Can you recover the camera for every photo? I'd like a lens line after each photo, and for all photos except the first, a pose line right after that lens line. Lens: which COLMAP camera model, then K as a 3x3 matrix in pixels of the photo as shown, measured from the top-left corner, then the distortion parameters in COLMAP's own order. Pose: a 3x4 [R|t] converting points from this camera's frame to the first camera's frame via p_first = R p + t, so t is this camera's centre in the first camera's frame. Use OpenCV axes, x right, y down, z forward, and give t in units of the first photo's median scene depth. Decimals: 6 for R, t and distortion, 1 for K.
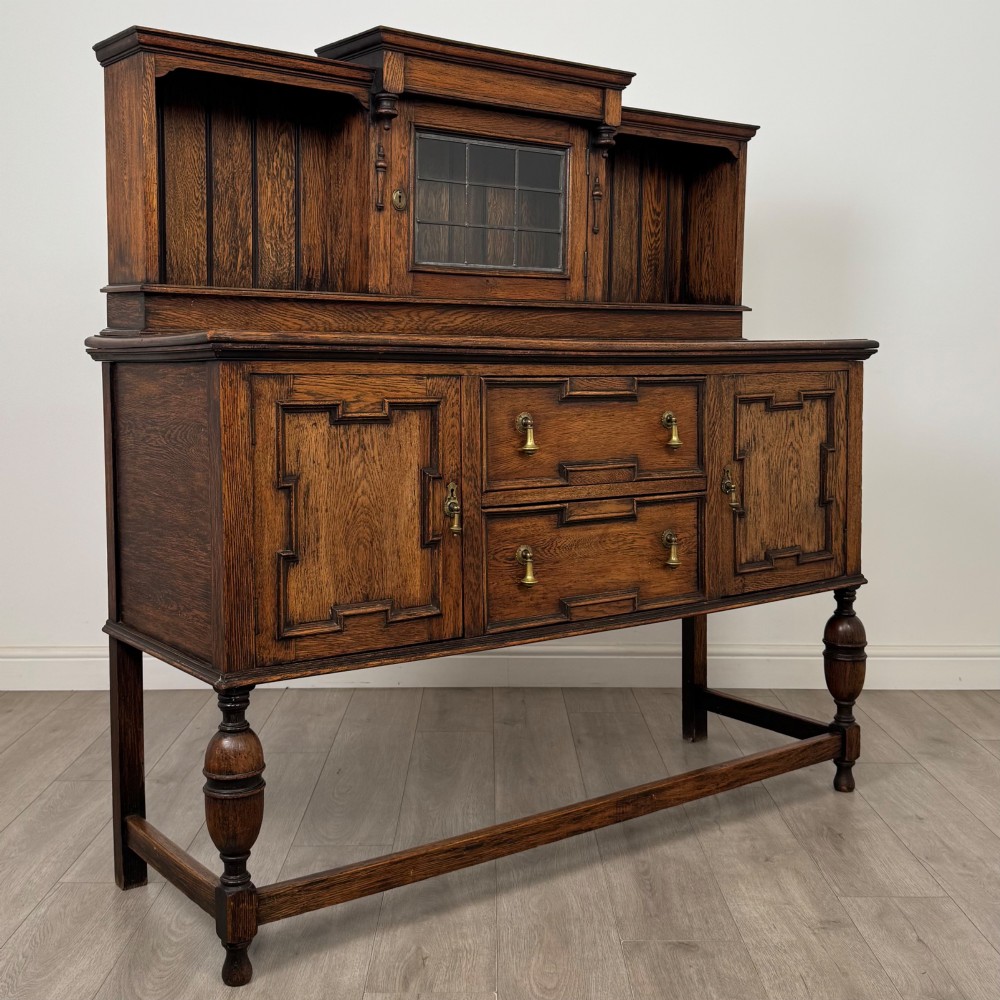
lens RADIAL K [[1278.1, 0, 478.5], [0, 1278.1, 425.8], [0, 0, 1]] dist [0.102755, -0.013251]
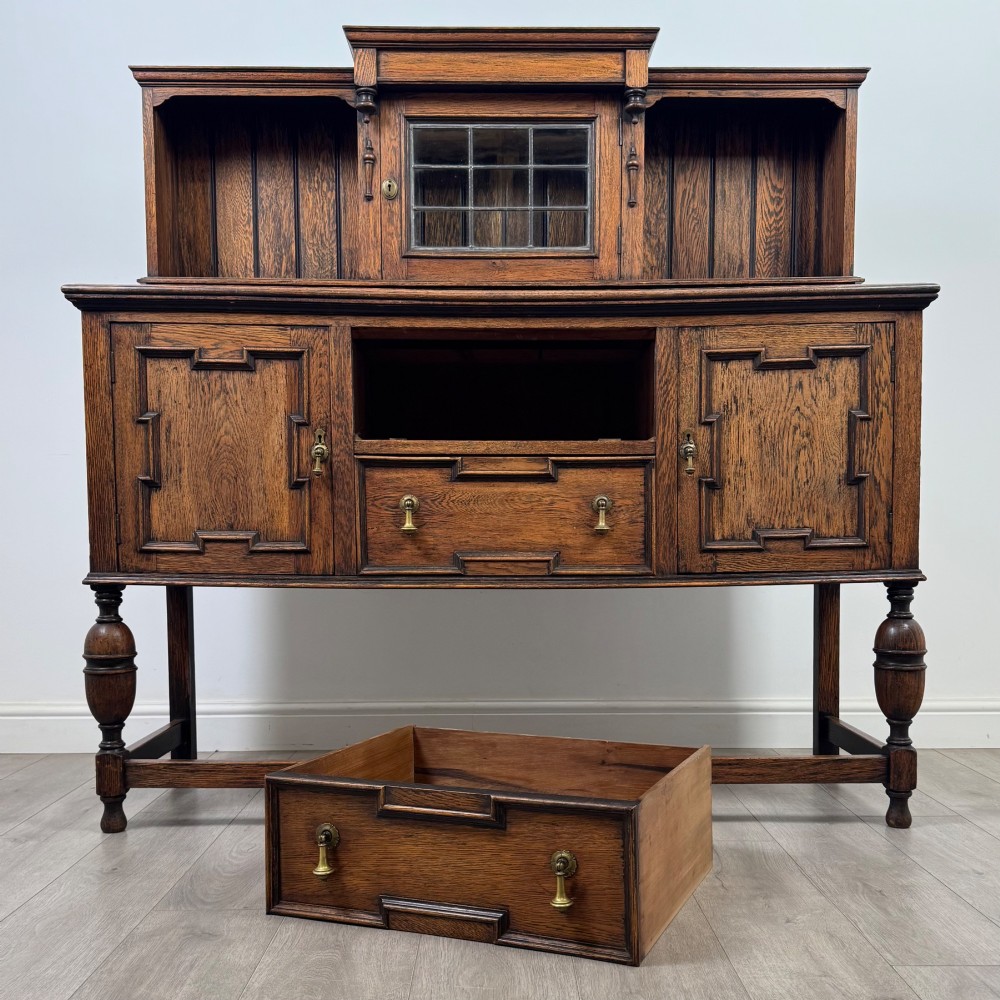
lens RADIAL K [[1118.1, 0, 501.8], [0, 1118.1, 596.9], [0, 0, 1]] dist [0.178310, -0.454339]
pose [[0.812345, 0.033505, -0.582214, 0.580226], [-0.026446, 0.999438, 0.020616, 0.143087], [0.582577, -0.001350, 0.812774, 0.281216]]
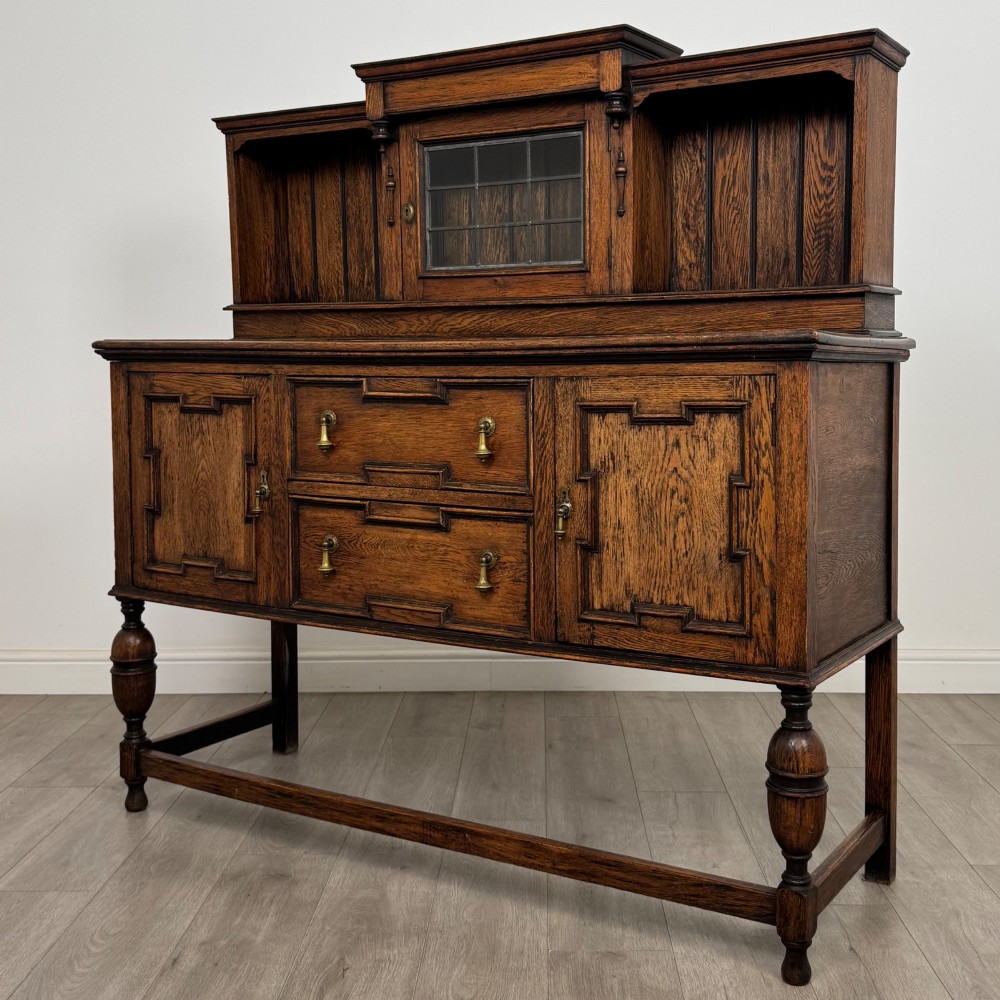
lens RADIAL K [[1285.1, 0, 538.8], [0, 1285.1, 429.9], [0, 0, 1]] dist [0.163167, -0.511264]
pose [[0.382595, 0.046815, -0.922729, 0.999255], [-0.045413, 0.998461, 0.031828, -0.032975], [0.922799, 0.029726, 0.384132, 0.688465]]
